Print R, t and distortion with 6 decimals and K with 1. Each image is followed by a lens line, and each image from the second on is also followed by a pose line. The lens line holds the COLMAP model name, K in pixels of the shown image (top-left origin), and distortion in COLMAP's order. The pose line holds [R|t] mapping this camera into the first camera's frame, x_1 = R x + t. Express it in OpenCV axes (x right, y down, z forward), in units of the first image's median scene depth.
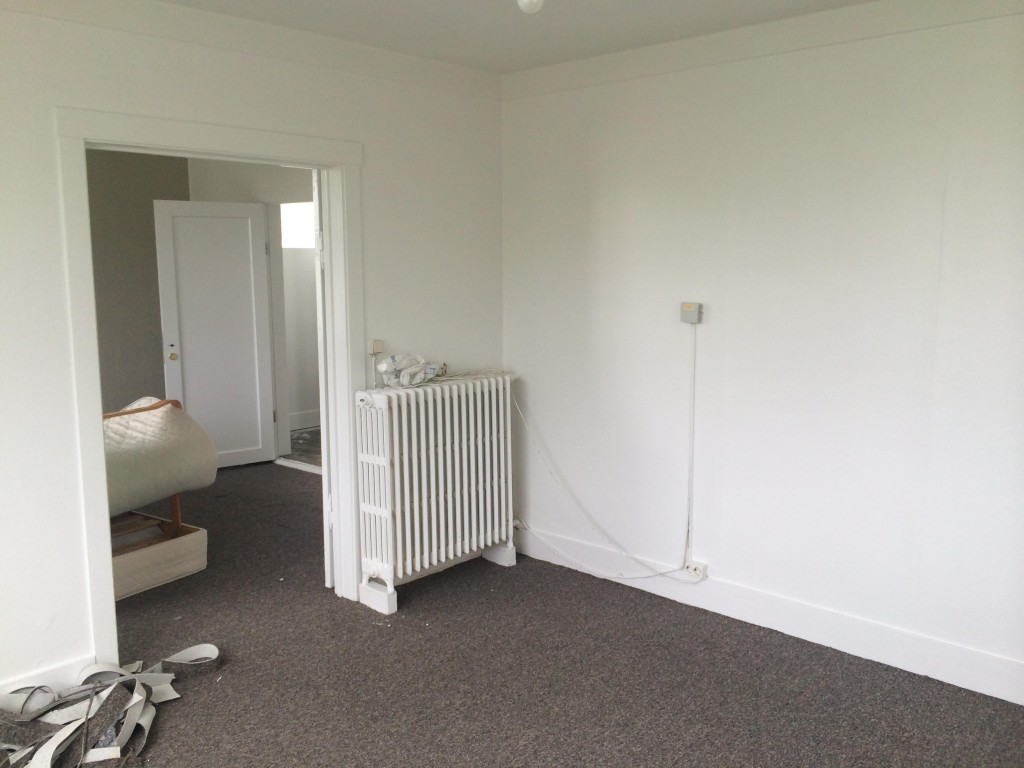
lens RADIAL K [[873.2, 0, 517.0], [0, 873.2, 348.6], [0, 0, 1]] dist [0.067200, -0.083984]
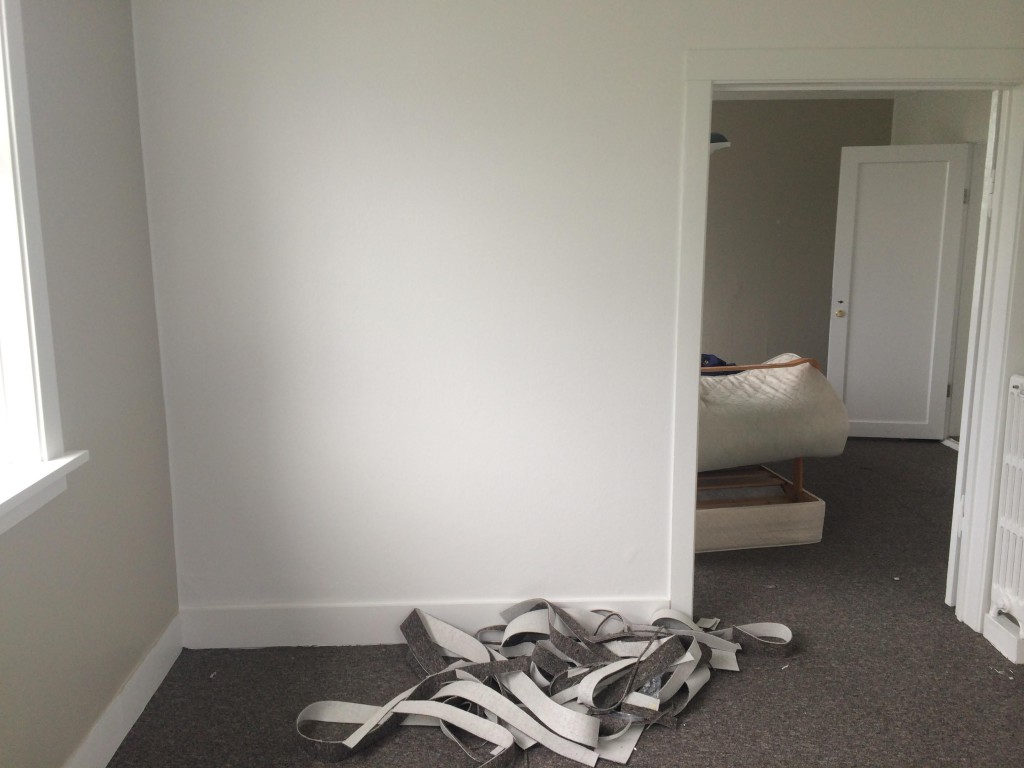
lens RADIAL K [[873.2, 0, 514.0], [0, 873.2, 364.1], [0, 0, 1]] dist [0.067200, -0.083984]
pose [[0.702016, 0.116073, -0.702638, 0.057535], [-0.068895, 0.993070, 0.095217, -0.004853], [0.708821, -0.018435, 0.705148, 0.127184]]
